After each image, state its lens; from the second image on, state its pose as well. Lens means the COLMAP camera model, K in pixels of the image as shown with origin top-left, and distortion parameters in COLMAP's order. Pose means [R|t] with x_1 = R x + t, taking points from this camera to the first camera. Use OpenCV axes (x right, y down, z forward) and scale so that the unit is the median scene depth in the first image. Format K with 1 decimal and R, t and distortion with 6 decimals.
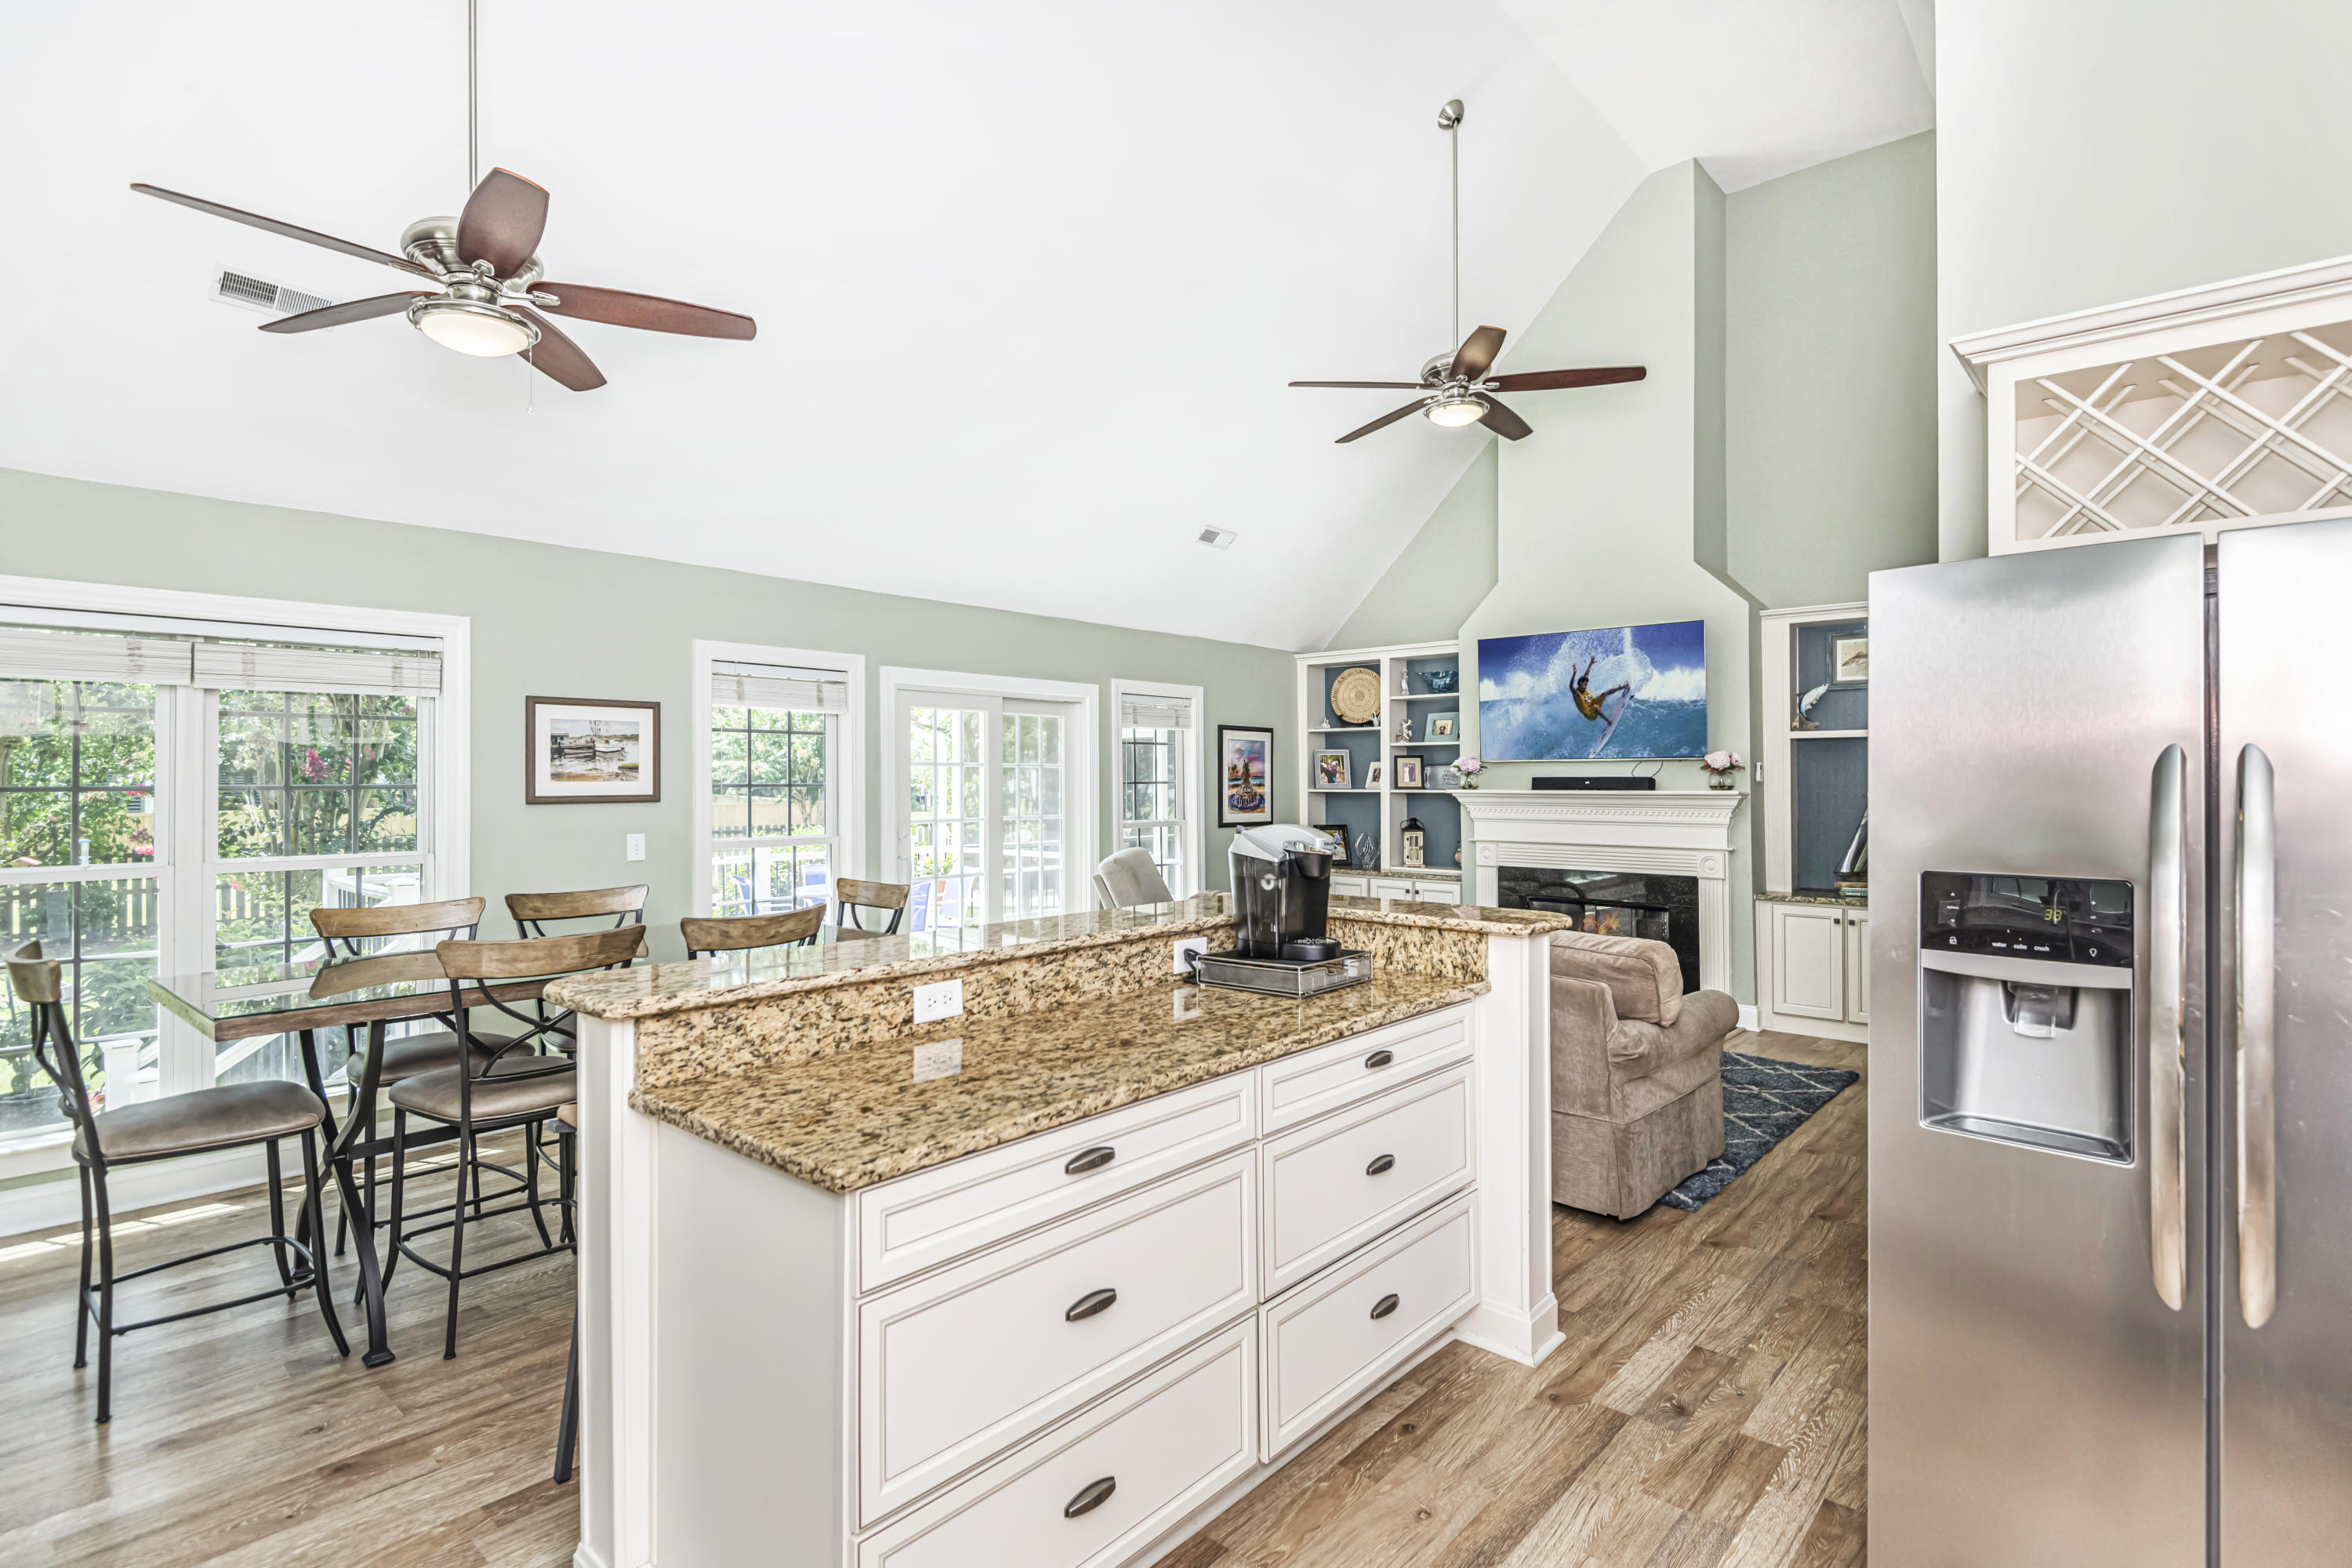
lens RADIAL K [[1159.3, 0, 1191.8], [0, 1159.3, 765.8], [0, 0, 1]] dist [0.030801, -0.024167]
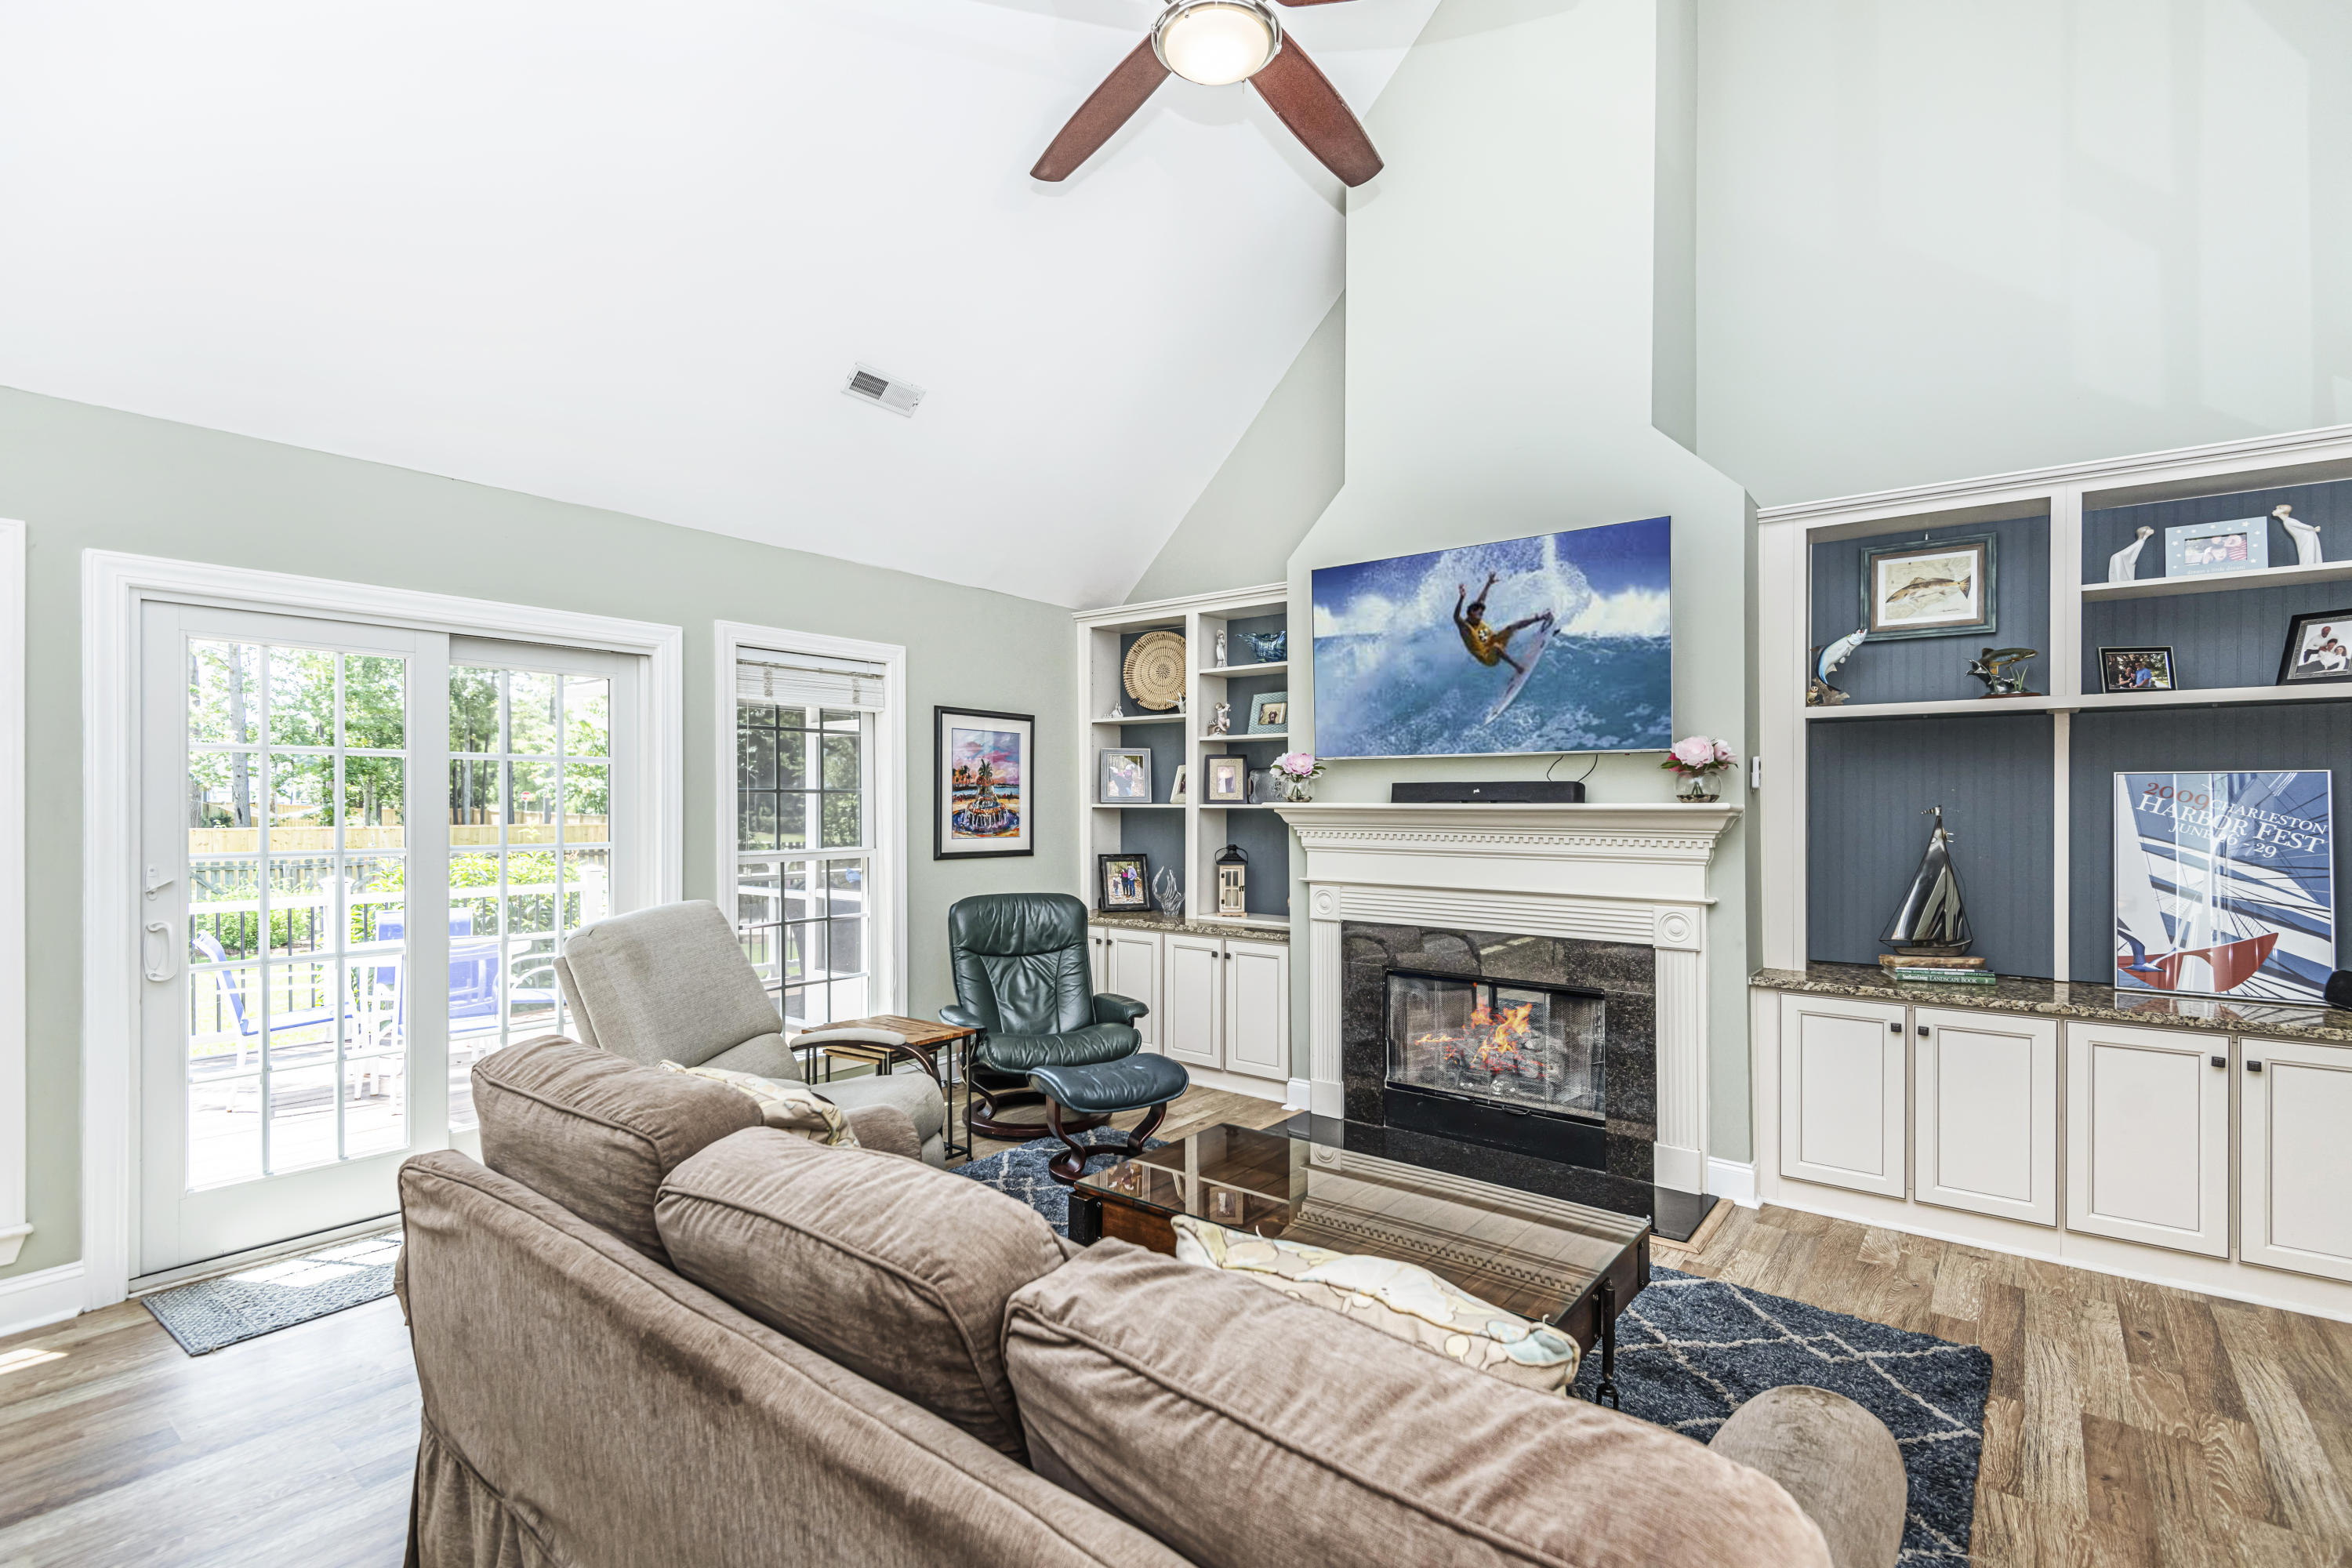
lens RADIAL K [[1077.4, 0, 1164.6], [0, 1077.4, 807.0], [0, 0, 1]] dist [-0.012874, -0.000516]
pose [[0.999145, 0.003009, 0.041223, 0.126384], [-0.003689, 0.999859, 0.016412, 0.012063], [-0.041168, -0.016550, 0.999015, 0.367251]]
